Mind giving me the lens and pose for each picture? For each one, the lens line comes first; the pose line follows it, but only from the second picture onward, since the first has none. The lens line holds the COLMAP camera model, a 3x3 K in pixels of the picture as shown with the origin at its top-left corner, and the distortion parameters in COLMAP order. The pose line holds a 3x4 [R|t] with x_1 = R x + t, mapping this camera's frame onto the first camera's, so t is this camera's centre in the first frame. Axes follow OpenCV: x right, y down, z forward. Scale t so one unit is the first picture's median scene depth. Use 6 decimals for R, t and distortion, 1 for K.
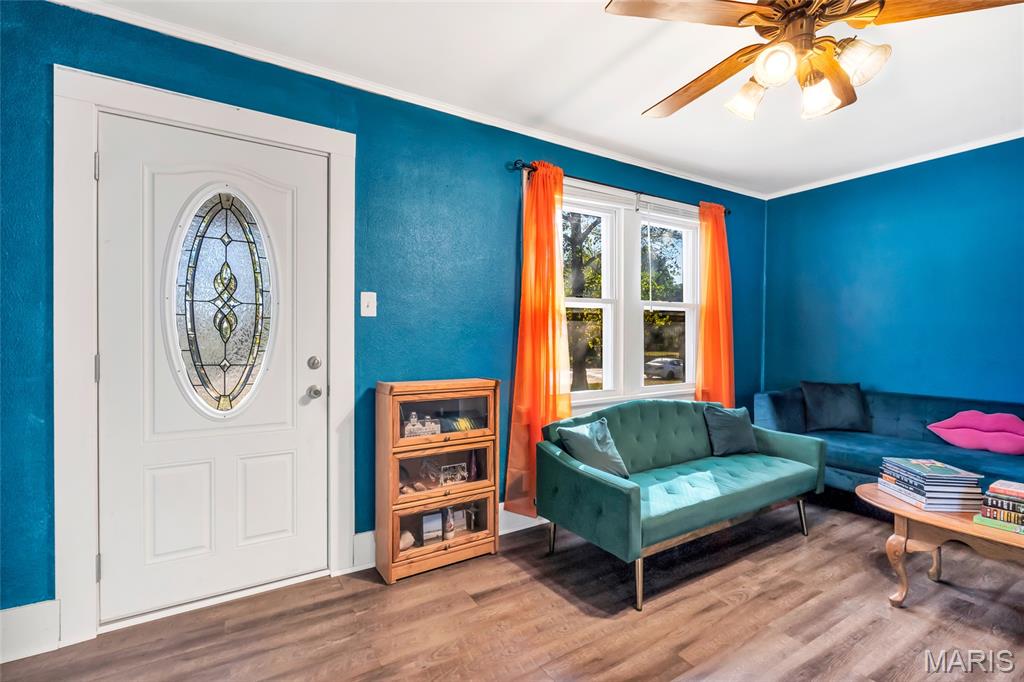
lens RADIAL K [[470.7, 0, 508.5], [0, 470.7, 341.8], [0, 0, 1]] dist [0.001047, 0.000143]
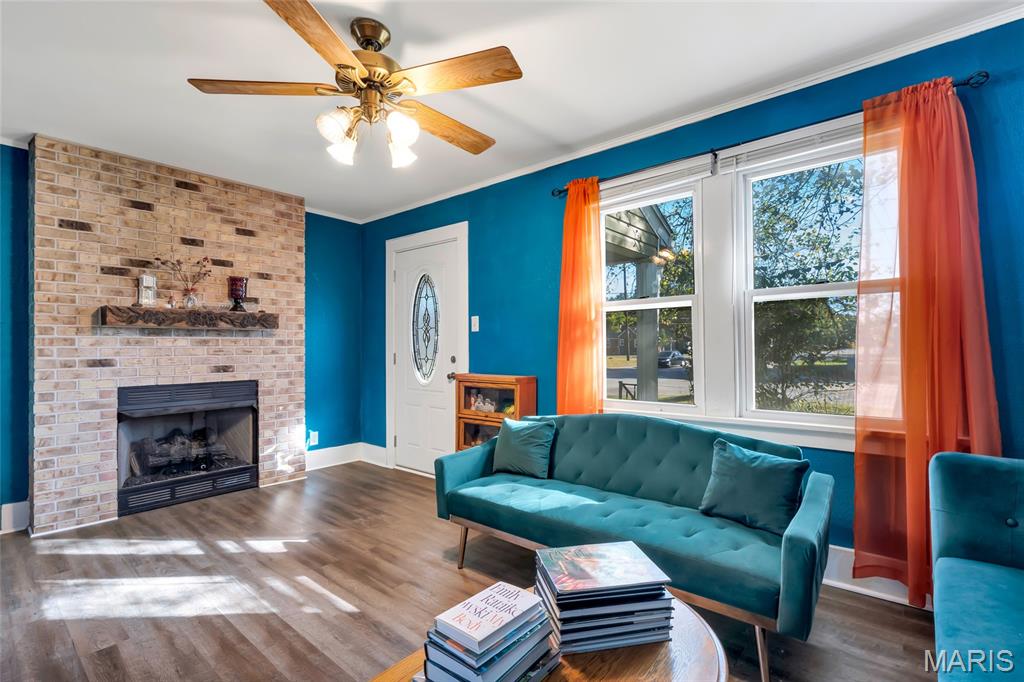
lens RADIAL K [[470.7, 0, 505.5], [0, 470.7, 341.9], [0, 0, 1]] dist [0.001047, 0.000143]
pose [[0.299412, -0.013171, -0.954033, 1.237330], [-0.001239, 0.999899, -0.014193, 0.003268], [0.954123, 0.005432, 0.299366, 0.623911]]
